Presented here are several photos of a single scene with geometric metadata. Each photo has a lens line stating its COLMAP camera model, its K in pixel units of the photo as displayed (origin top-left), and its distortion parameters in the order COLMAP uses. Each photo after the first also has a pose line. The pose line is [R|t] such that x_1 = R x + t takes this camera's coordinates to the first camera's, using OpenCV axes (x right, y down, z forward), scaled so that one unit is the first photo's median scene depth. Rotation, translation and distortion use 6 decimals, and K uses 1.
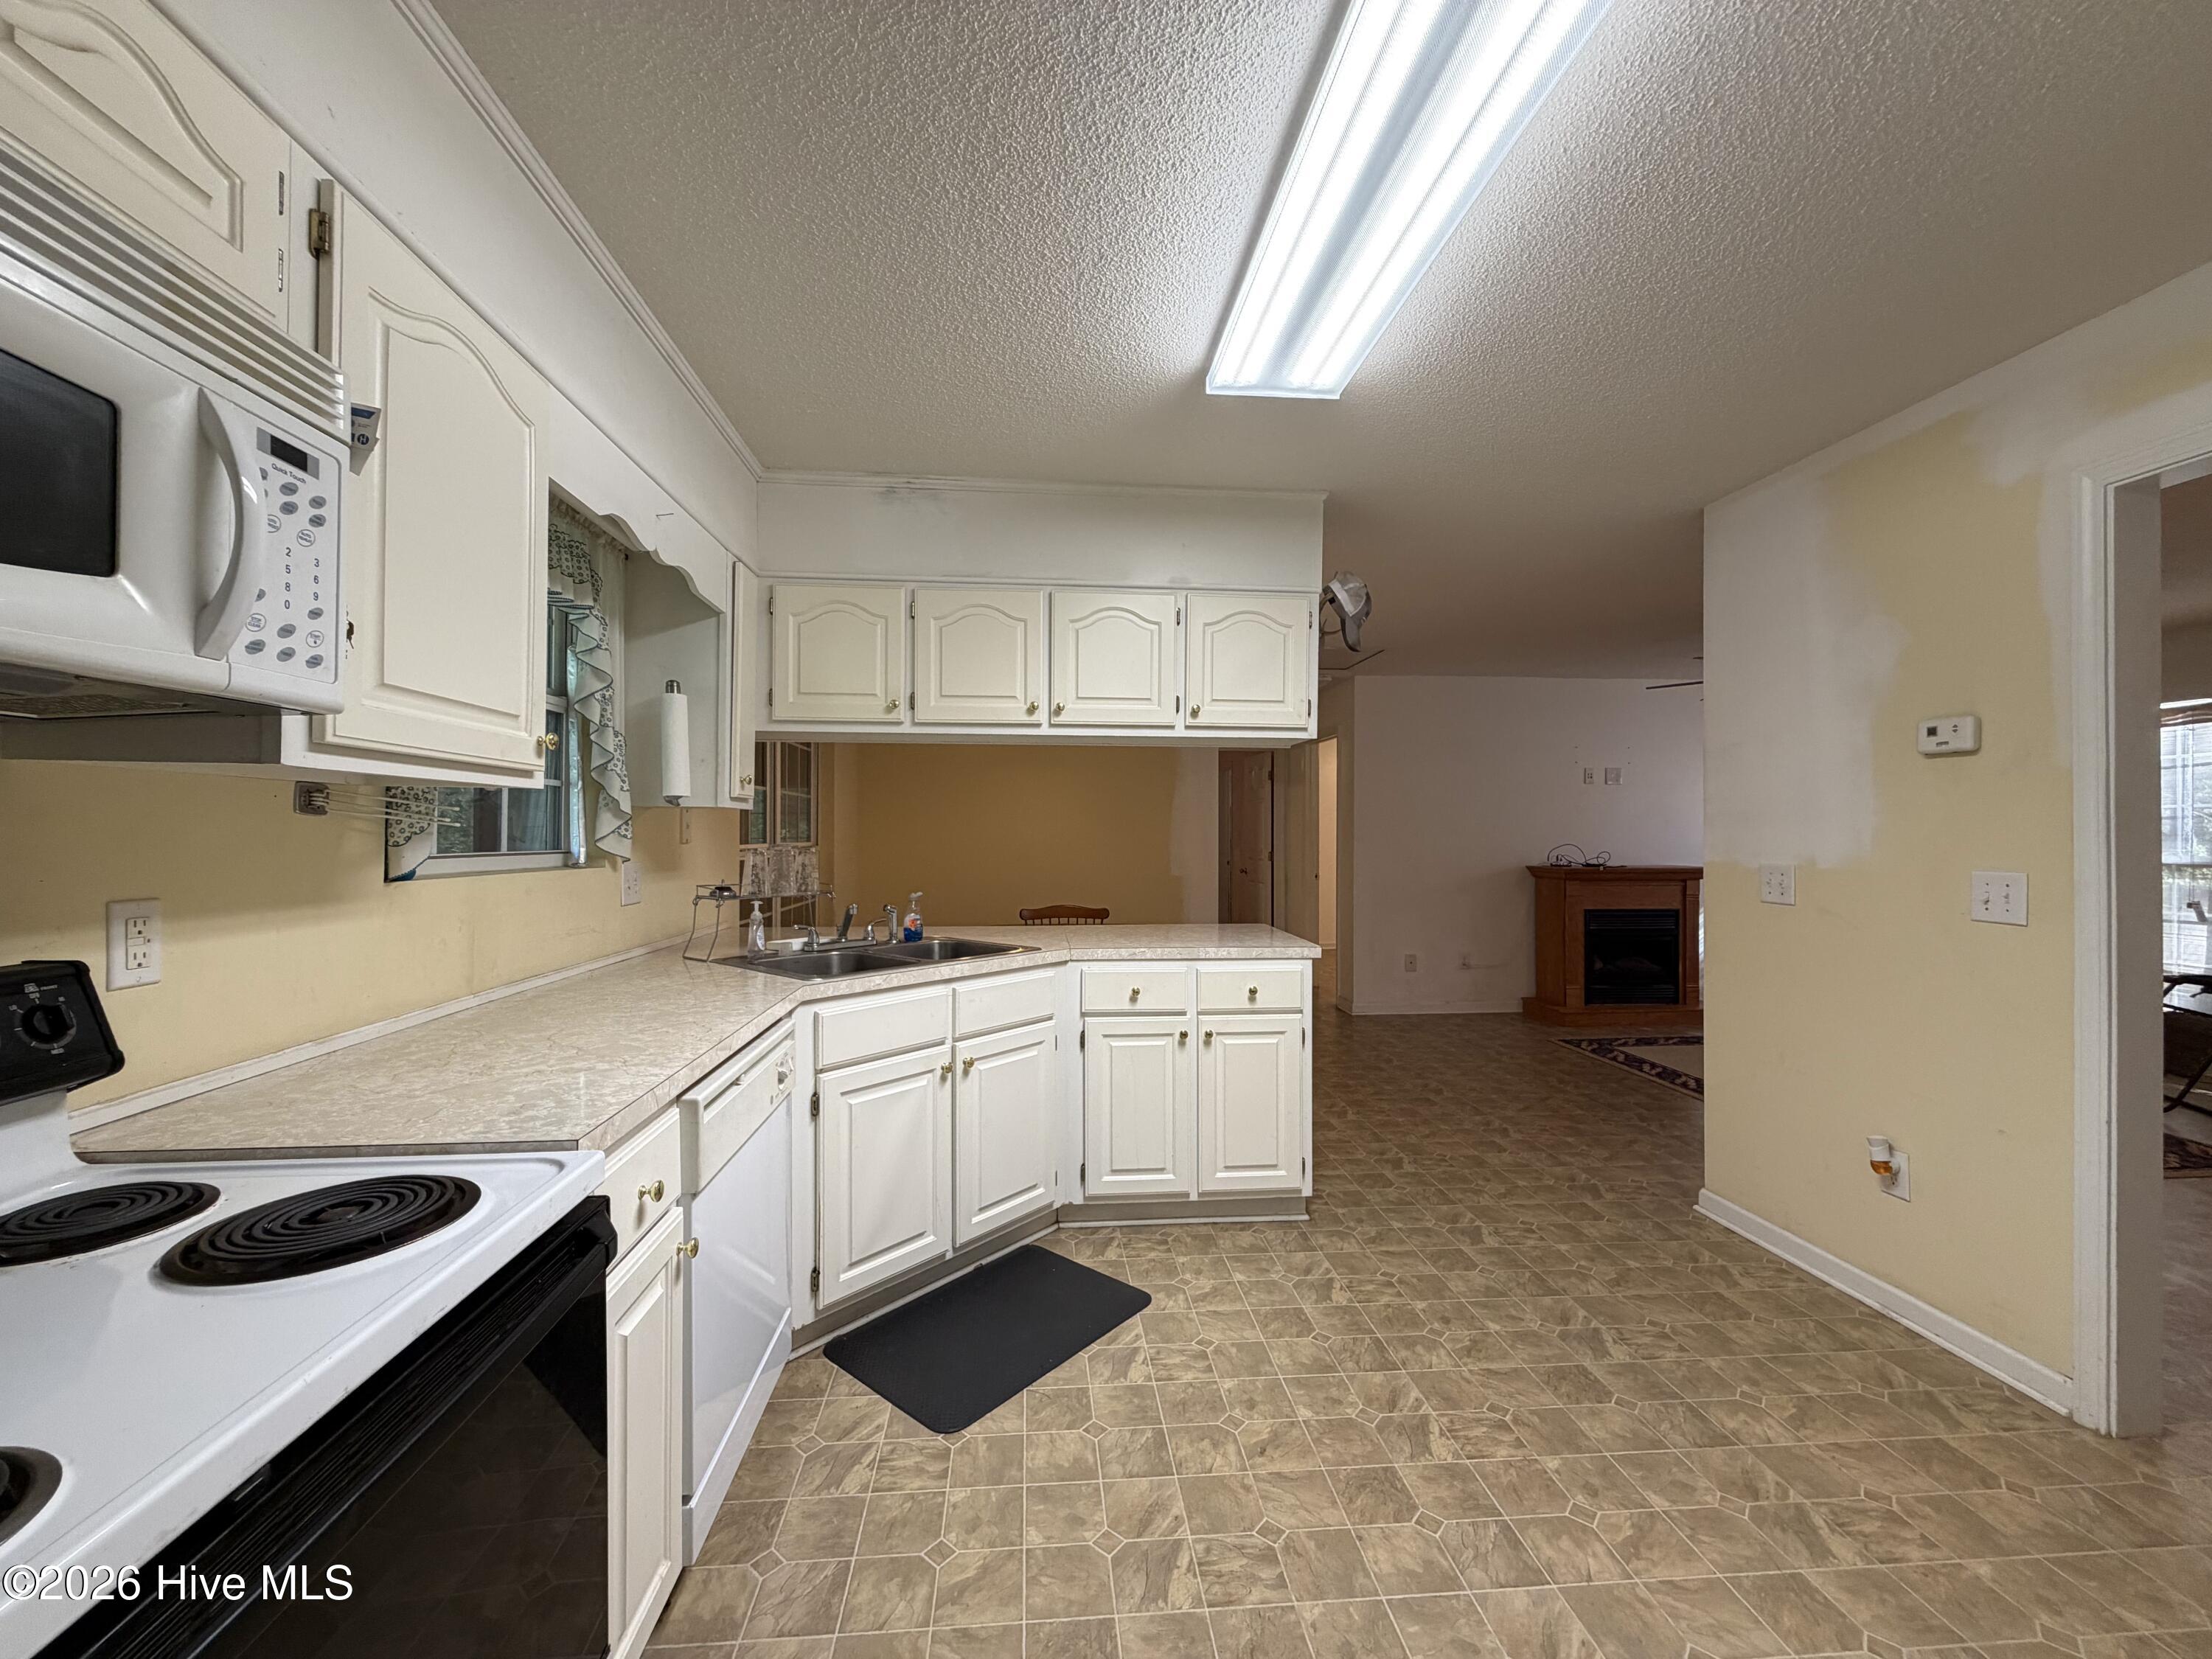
lens RADIAL K [[878.4, 0, 1095.8], [0, 878.4, 829.4], [0, 0, 1]] dist [-0.001710, -0.000195]
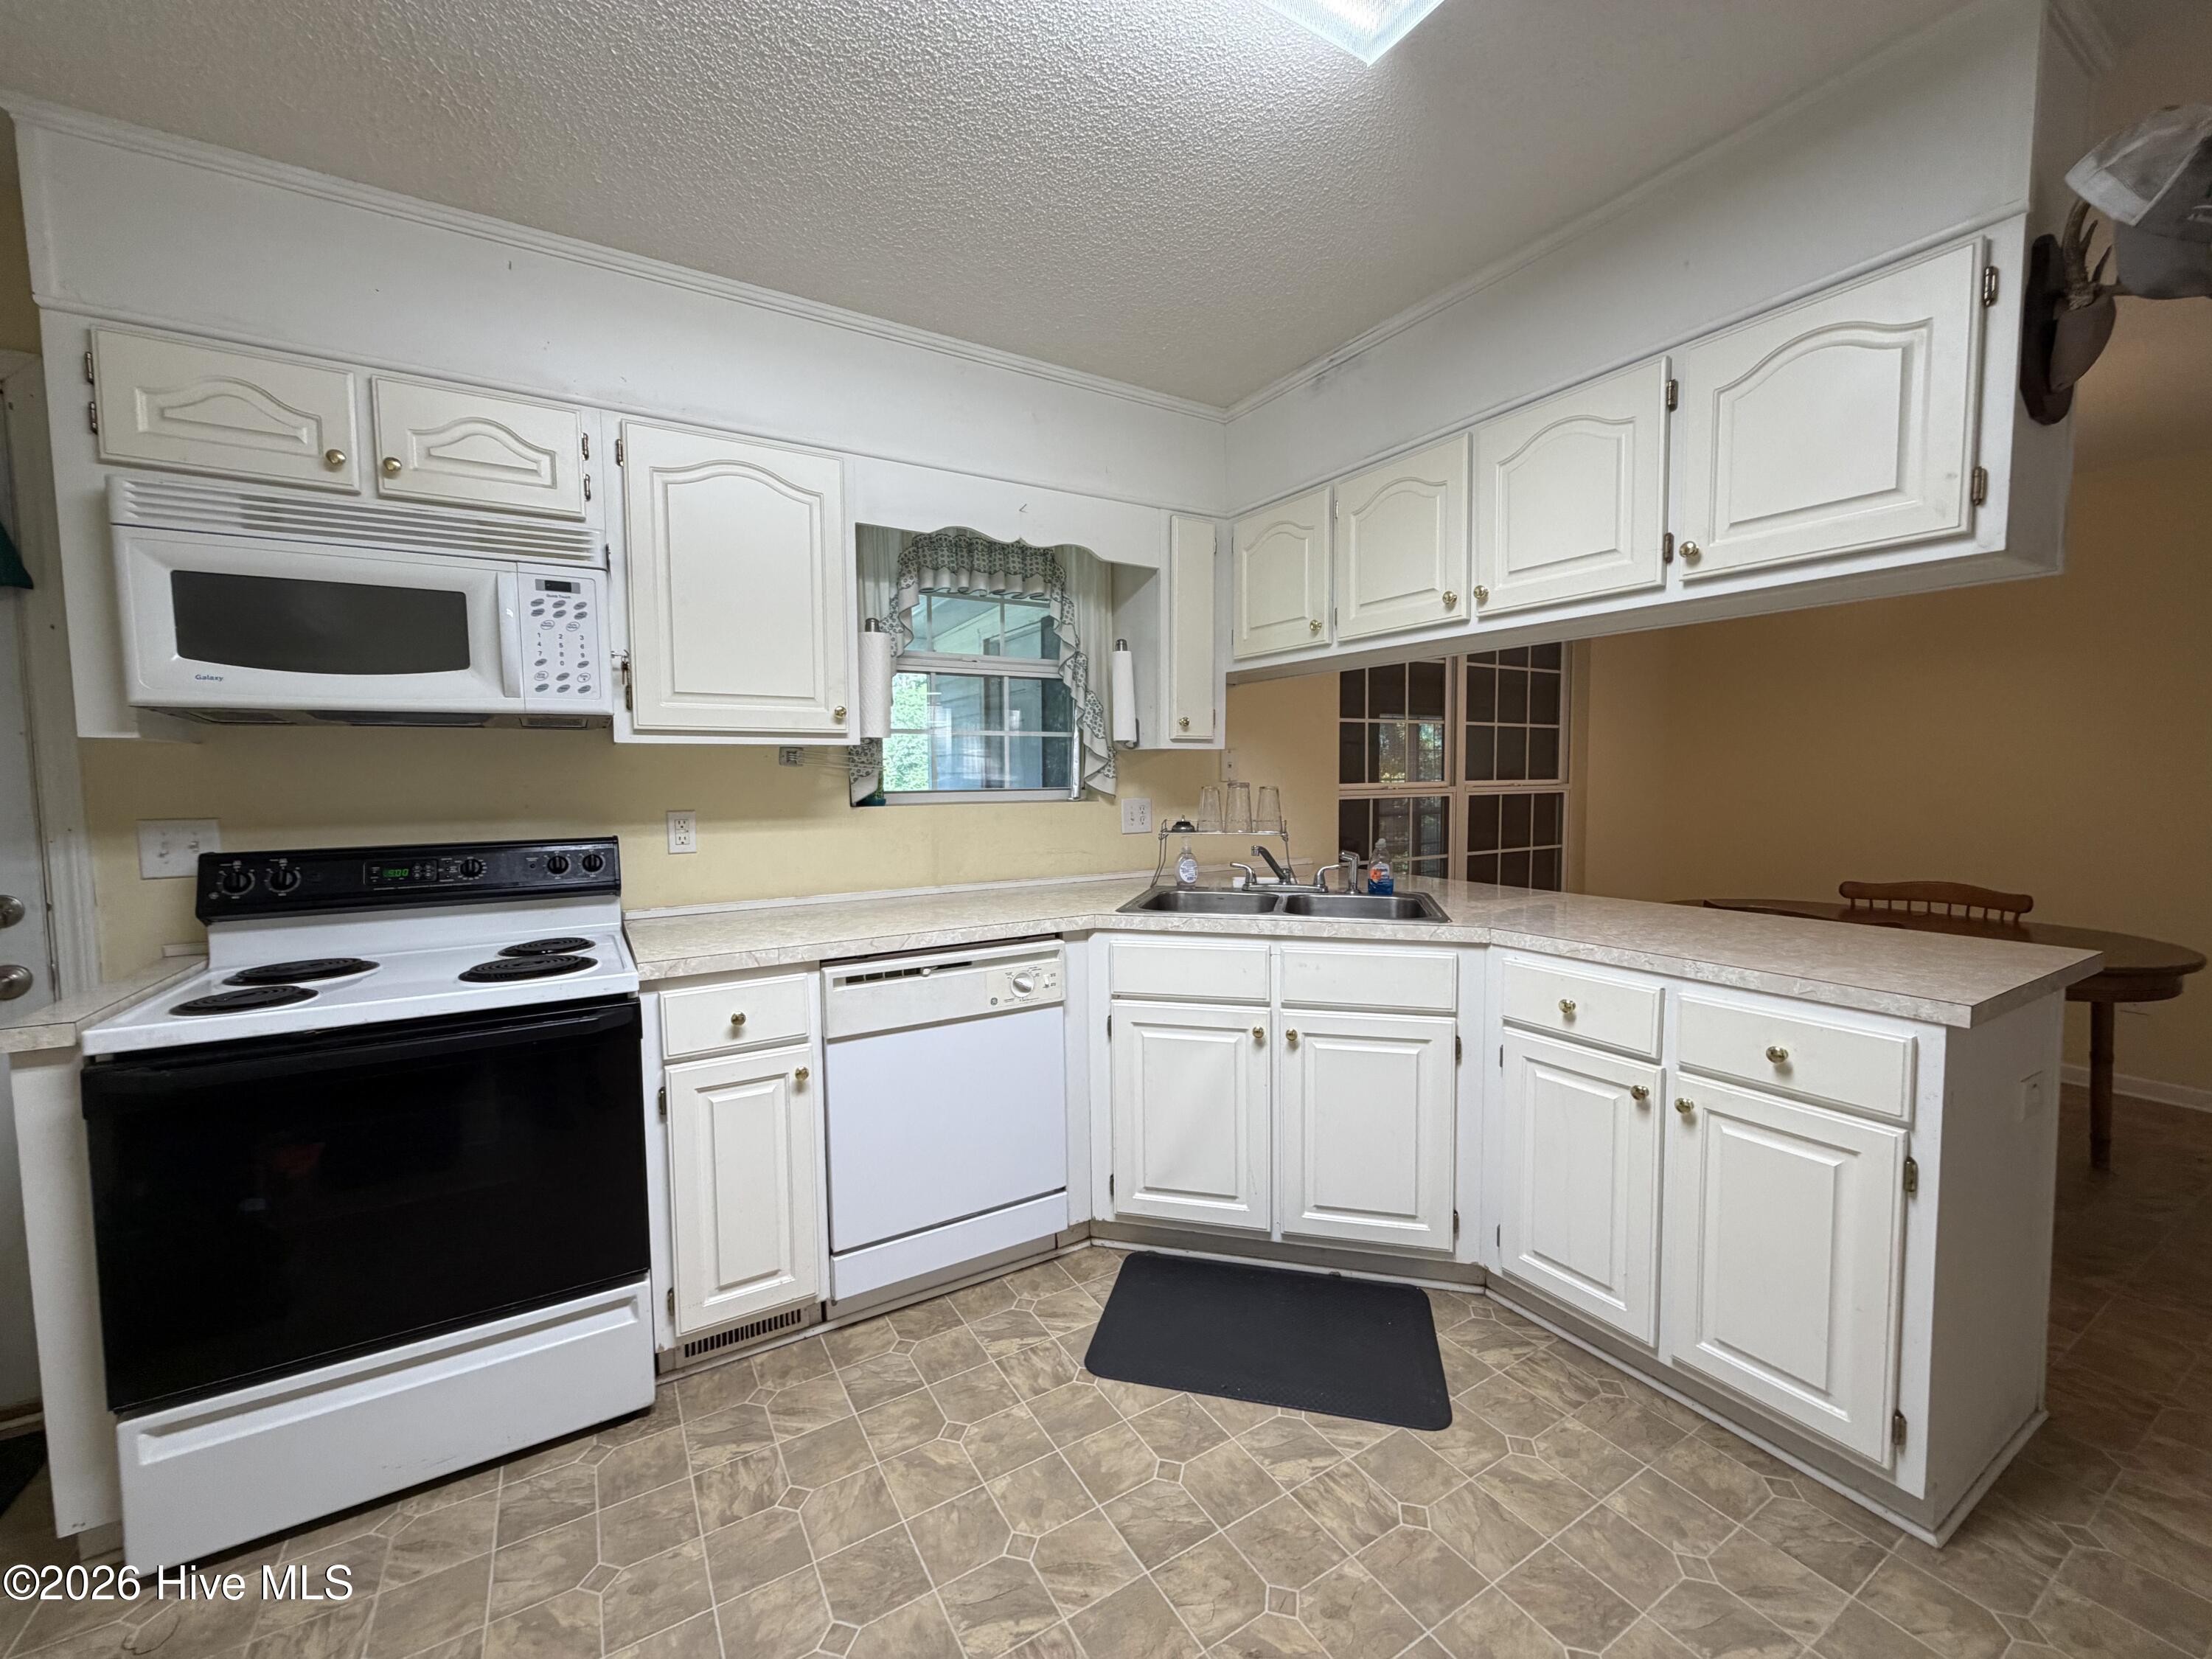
lens RADIAL K [[878.4, 0, 1095.8], [0, 878.4, 829.4], [0, 0, 1]] dist [-0.001710, -0.000195]
pose [[0.446036, 0.049701, -0.893634, 0.547848], [0.015420, 0.997882, 0.063195, 0.004936], [0.894882, -0.041967, 0.444325, 0.456850]]
